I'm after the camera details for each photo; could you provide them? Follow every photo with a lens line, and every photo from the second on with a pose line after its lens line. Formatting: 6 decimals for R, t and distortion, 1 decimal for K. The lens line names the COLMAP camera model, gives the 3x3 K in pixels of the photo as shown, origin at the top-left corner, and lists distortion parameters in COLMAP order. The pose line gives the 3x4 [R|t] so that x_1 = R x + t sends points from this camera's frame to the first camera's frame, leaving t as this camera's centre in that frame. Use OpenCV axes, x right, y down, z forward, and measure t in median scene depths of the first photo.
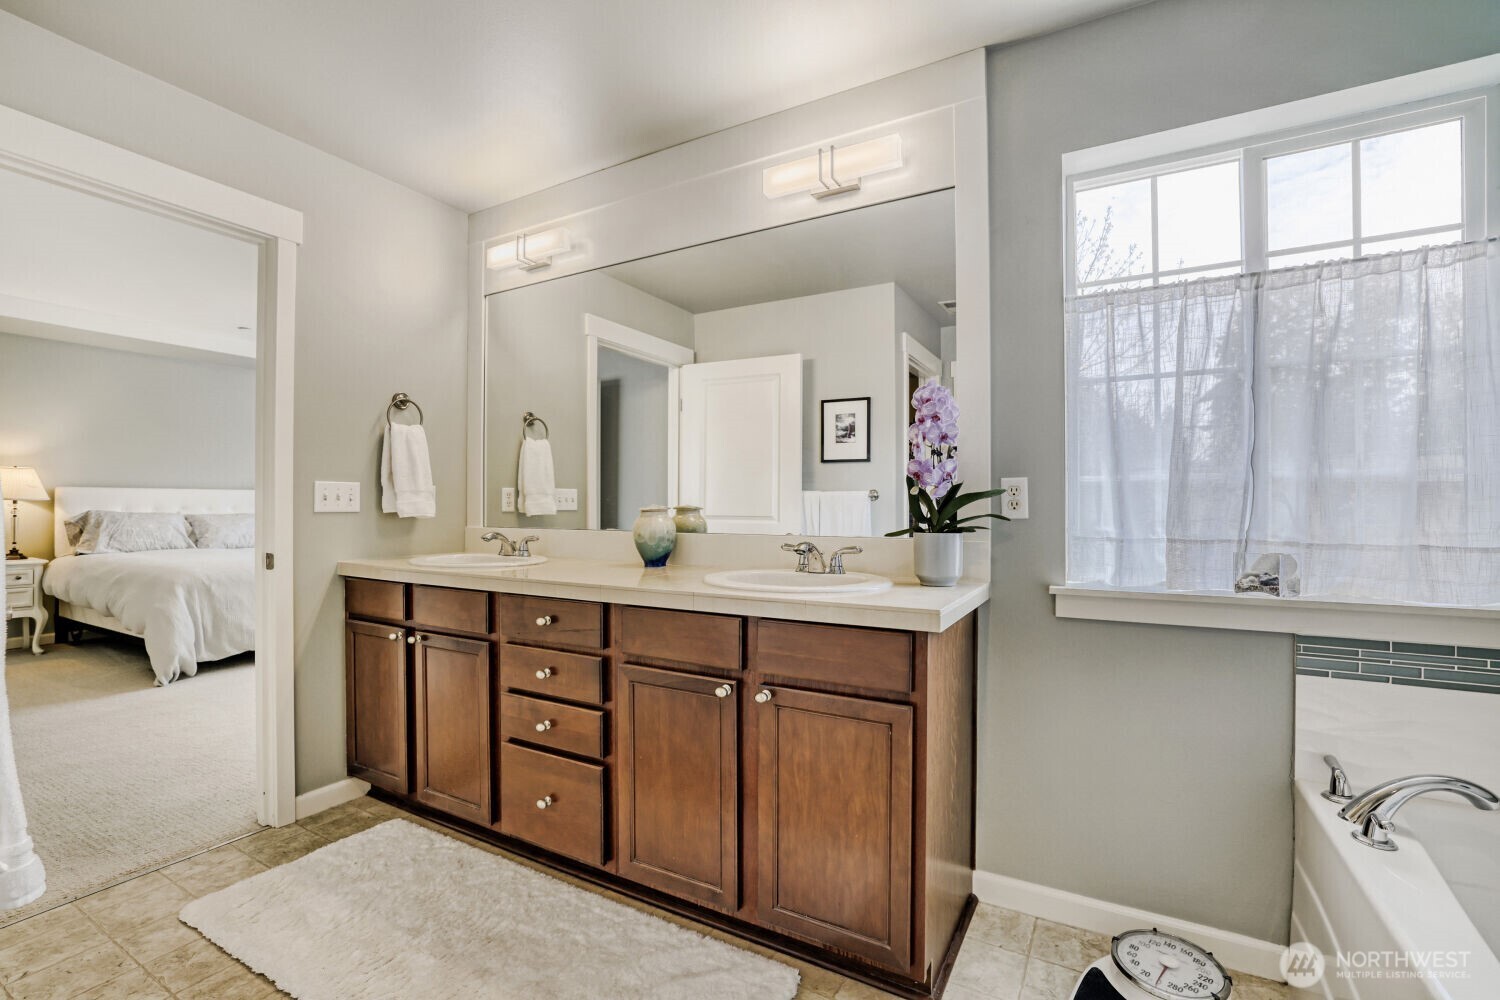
lens RADIAL K [[623.9, 0, 749.1], [0, 623.9, 504.6], [0, 0, 1]] dist [-0.012045, 0.000290]
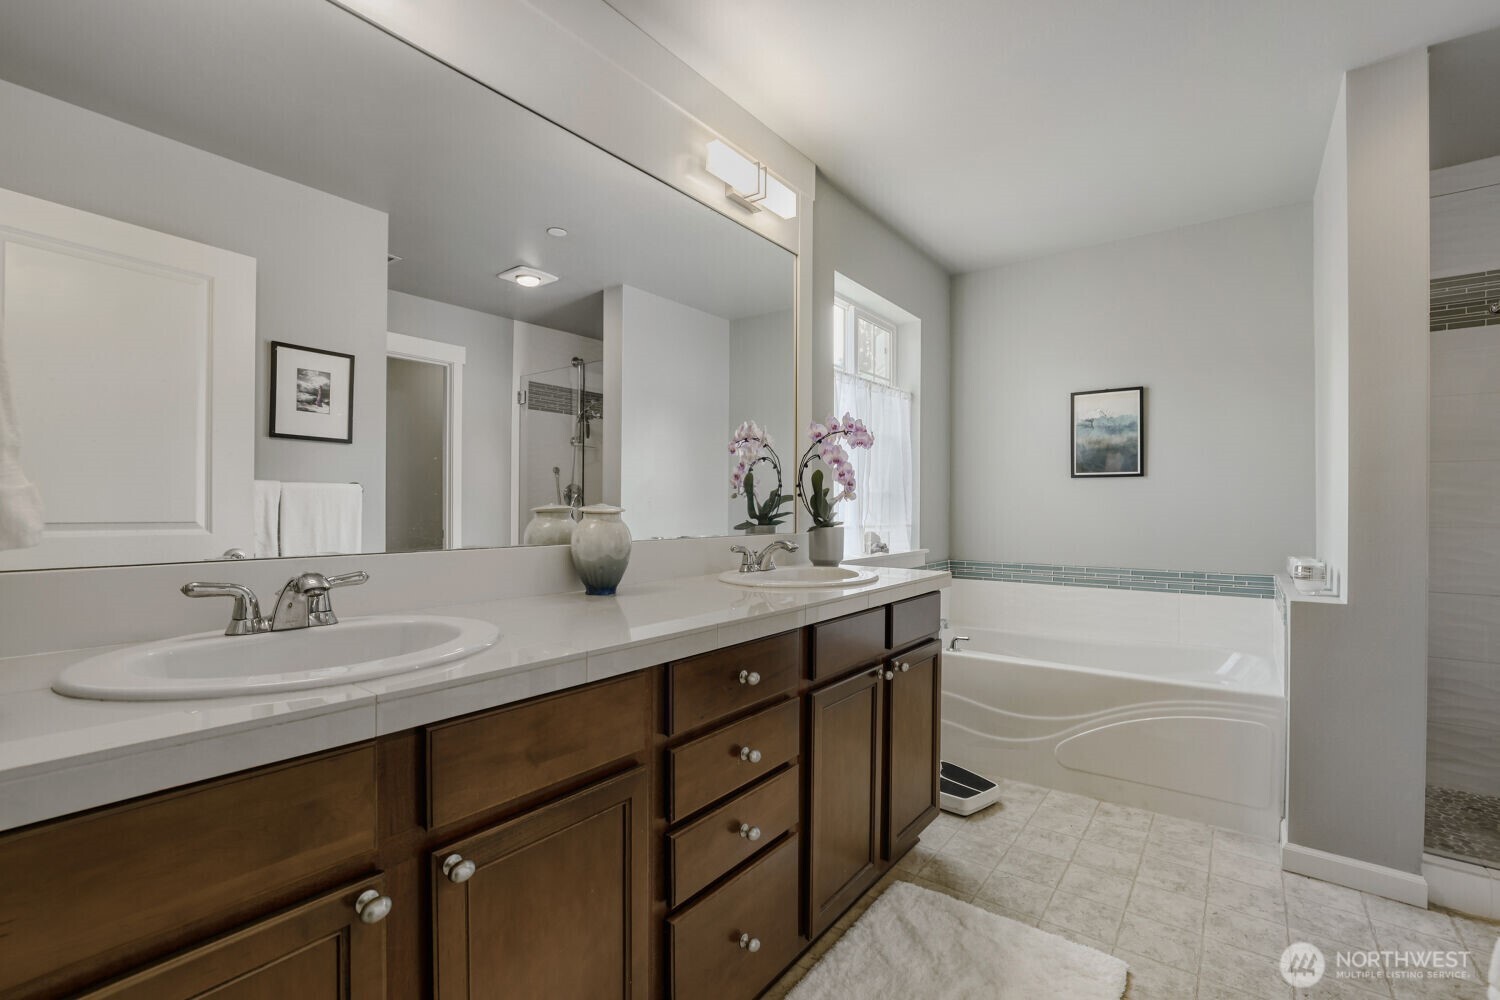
lens RADIAL K [[651.7, 0, 752.9], [0, 651.7, 501.4], [0, 0, 1]] dist [-0.030511, 0.009958]
pose [[0.164668, 0.005747, 0.986332, -1.050800], [-0.008810, 0.999952, -0.004356, -0.003344], [-0.986310, -0.007972, 0.164711, 0.901714]]
